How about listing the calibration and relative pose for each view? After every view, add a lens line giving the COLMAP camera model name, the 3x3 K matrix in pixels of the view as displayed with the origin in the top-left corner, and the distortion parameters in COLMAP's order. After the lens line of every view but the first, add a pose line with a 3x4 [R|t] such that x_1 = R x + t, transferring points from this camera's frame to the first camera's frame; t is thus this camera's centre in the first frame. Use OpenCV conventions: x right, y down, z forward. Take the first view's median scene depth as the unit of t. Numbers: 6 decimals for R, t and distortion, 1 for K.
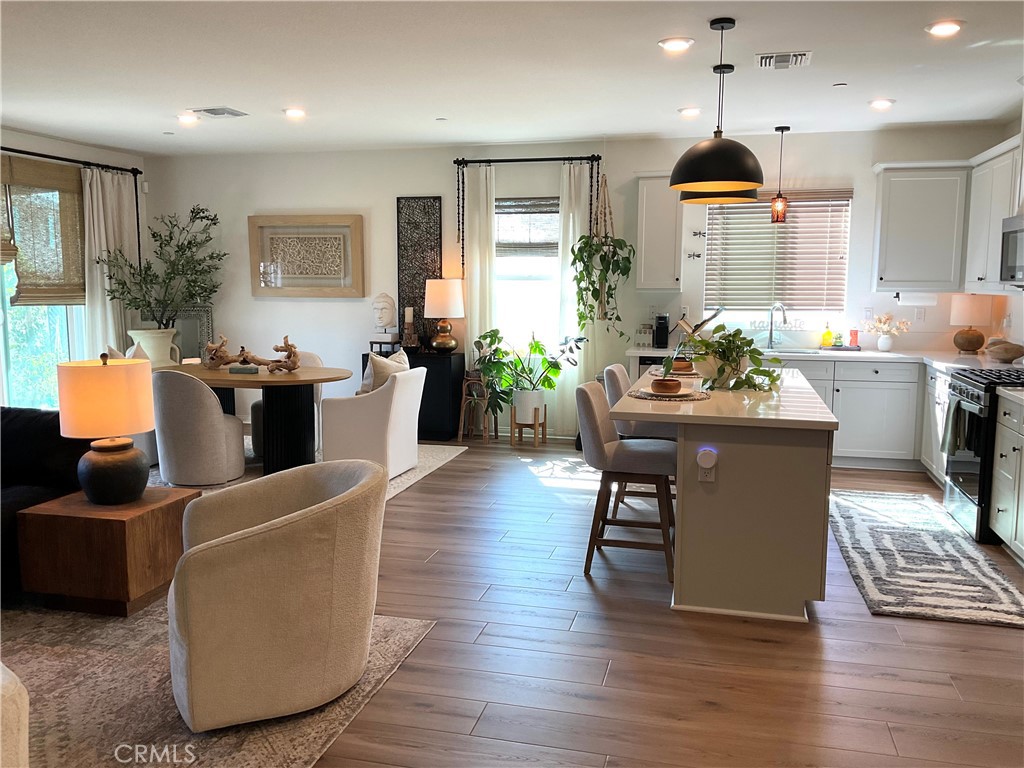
lens RADIAL K [[842.2, 0, 511.0], [0, 842.2, 387.3], [0, 0, 1]] dist [0.086801, -0.147761]
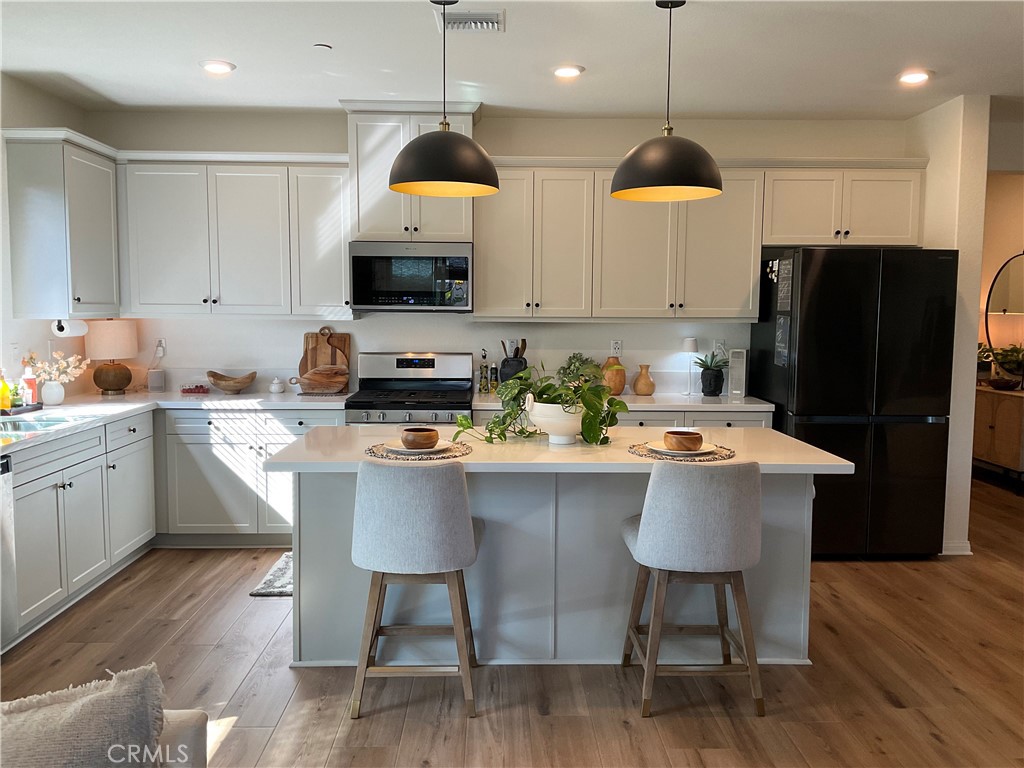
lens RADIAL K [[842.2, 0, 504.8], [0, 842.2, 390.6], [0, 0, 1]] dist [0.086801, -0.147761]
pose [[-0.266795, -0.101302, 0.958414, -0.358535], [0.112492, 0.984389, 0.135362, -0.119671], [-0.957166, 0.143928, -0.251235, 0.930983]]
